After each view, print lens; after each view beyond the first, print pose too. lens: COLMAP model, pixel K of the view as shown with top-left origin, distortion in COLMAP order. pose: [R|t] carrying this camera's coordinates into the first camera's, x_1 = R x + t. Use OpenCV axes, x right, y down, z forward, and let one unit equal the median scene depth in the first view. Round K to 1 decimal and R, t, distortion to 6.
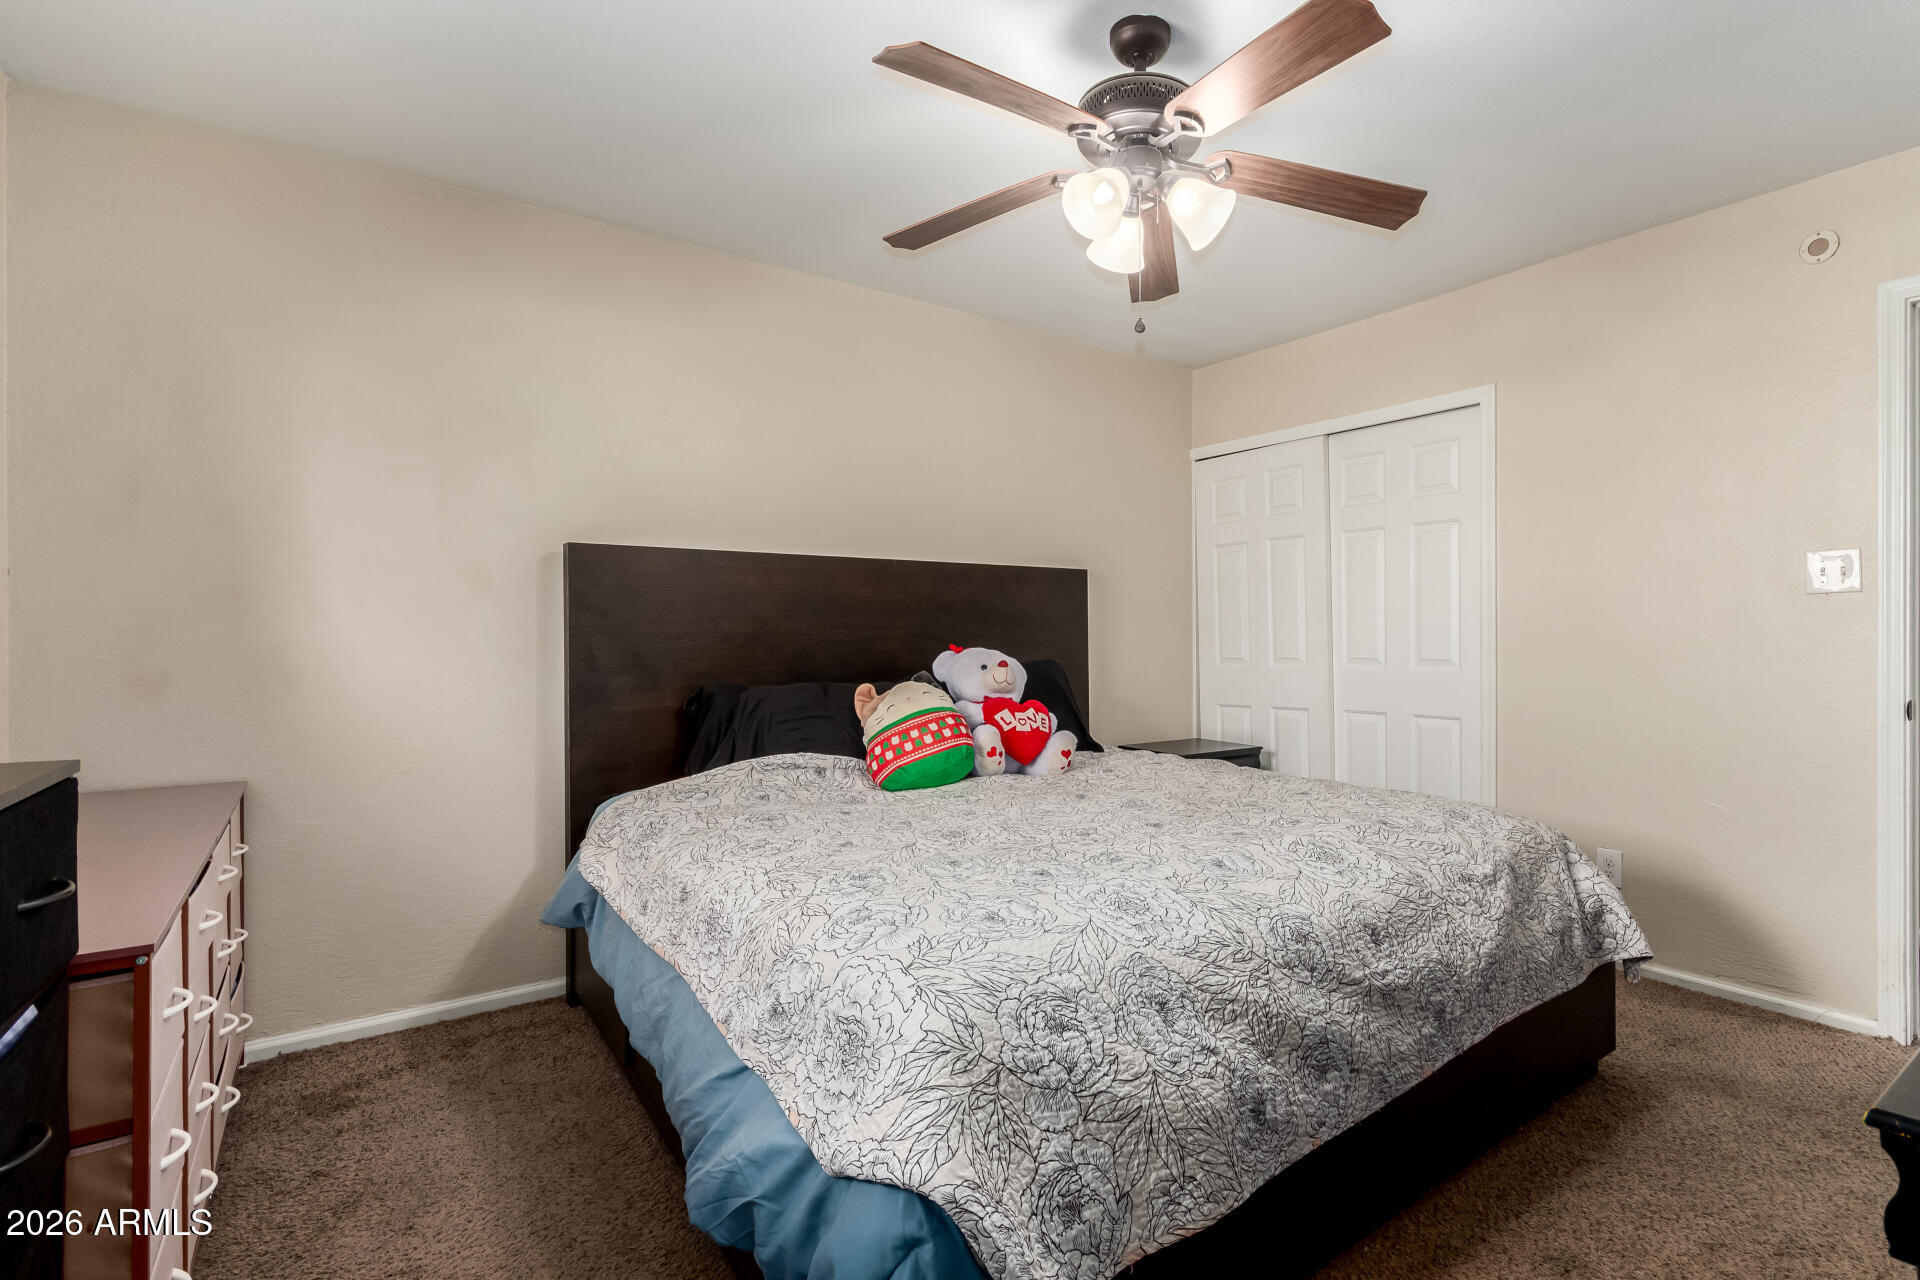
lens RADIAL K [[898.8, 0, 957.5], [0, 898.8, 645.5], [0, 0, 1]] dist [0.007641, -0.002376]
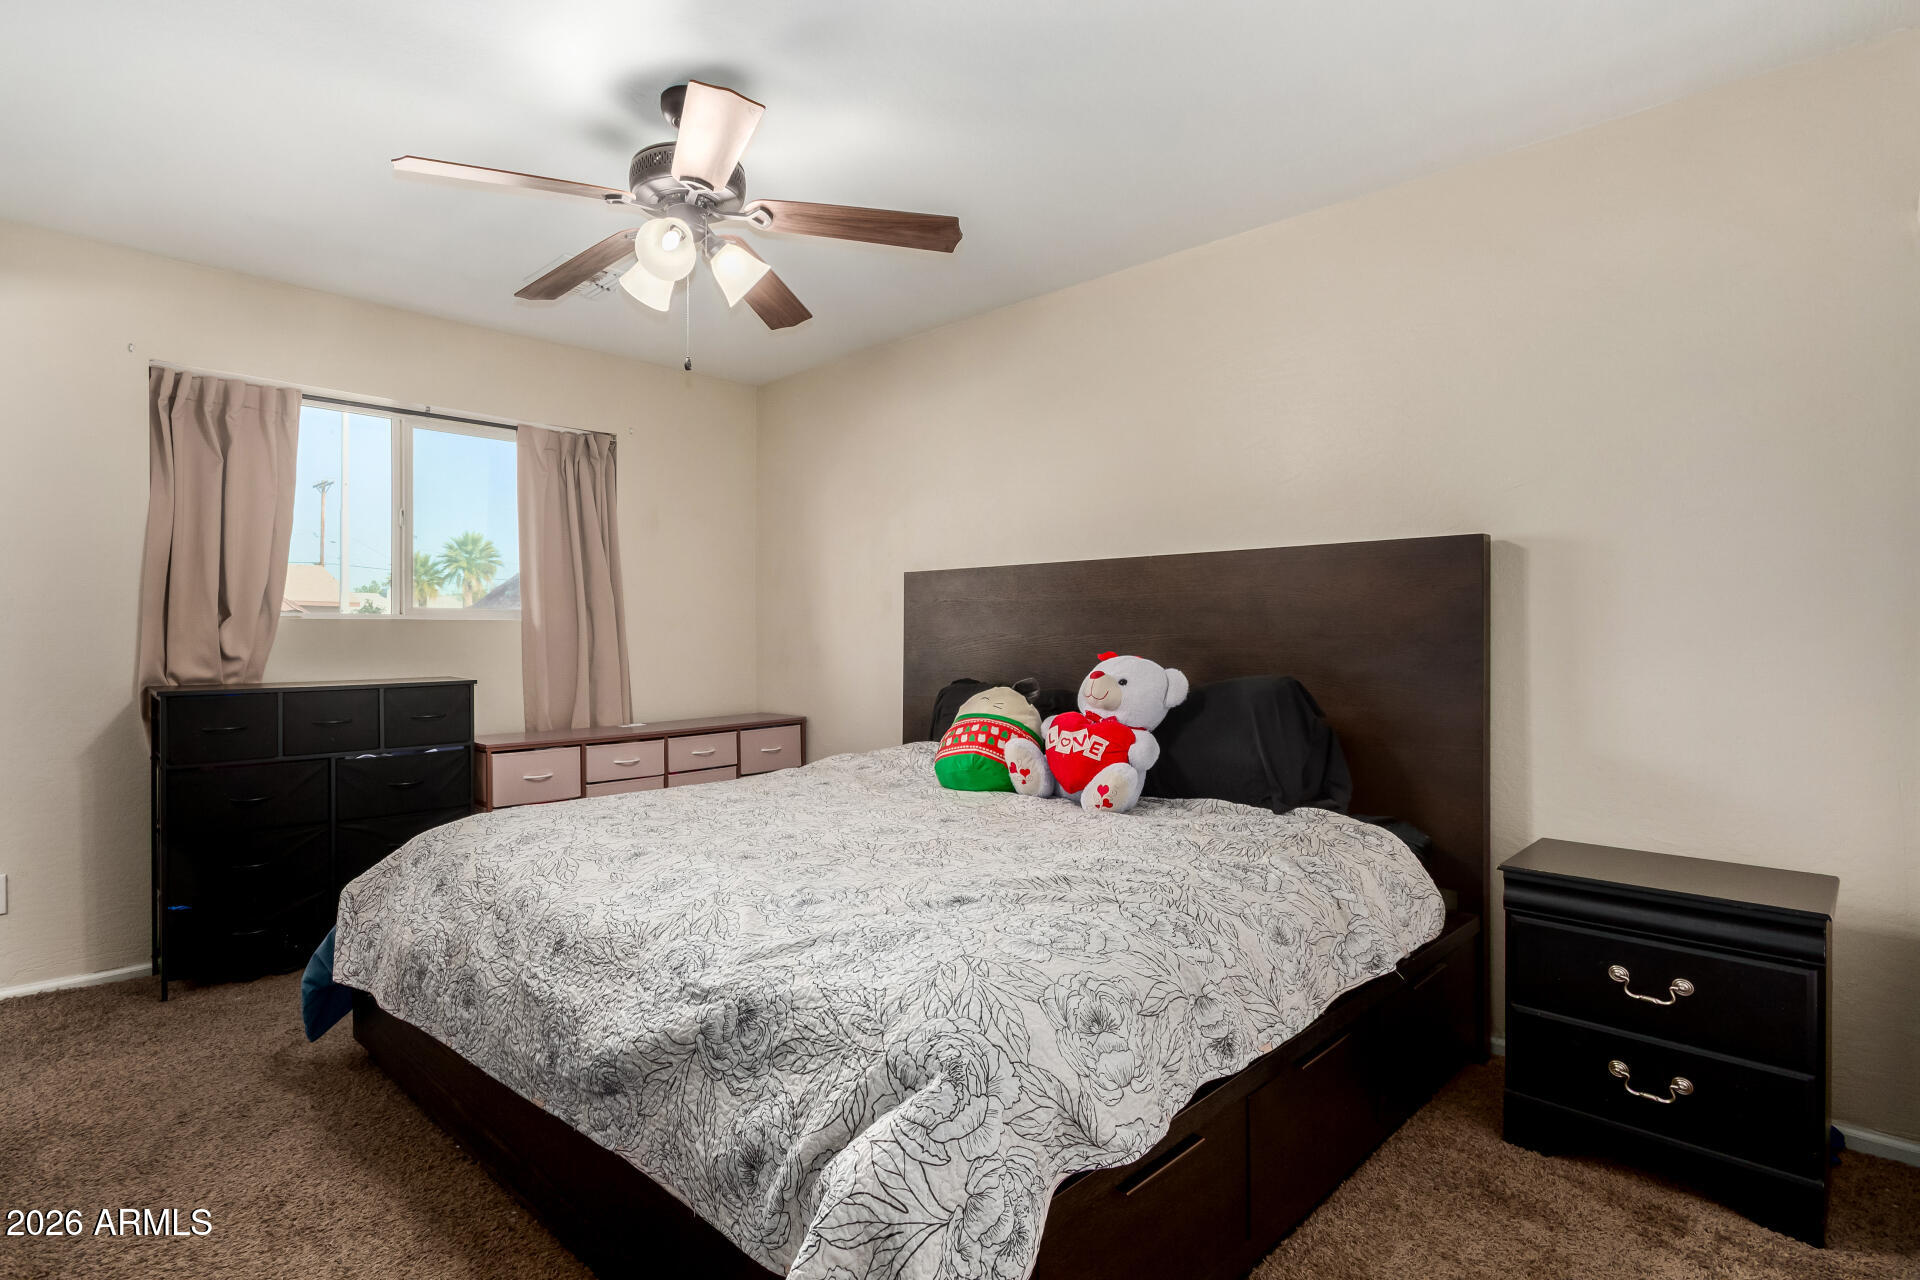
lens RADIAL K [[934.7, 0, 959.1], [0, 934.7, 631.5], [0, 0, 1]] dist [0.004630, 0.001213]
pose [[0.211230, -0.001746, -0.977435, 1.259475], [-0.010322, 0.999939, -0.004017, -0.022250], [0.977382, 0.010938, 0.211199, 0.968112]]
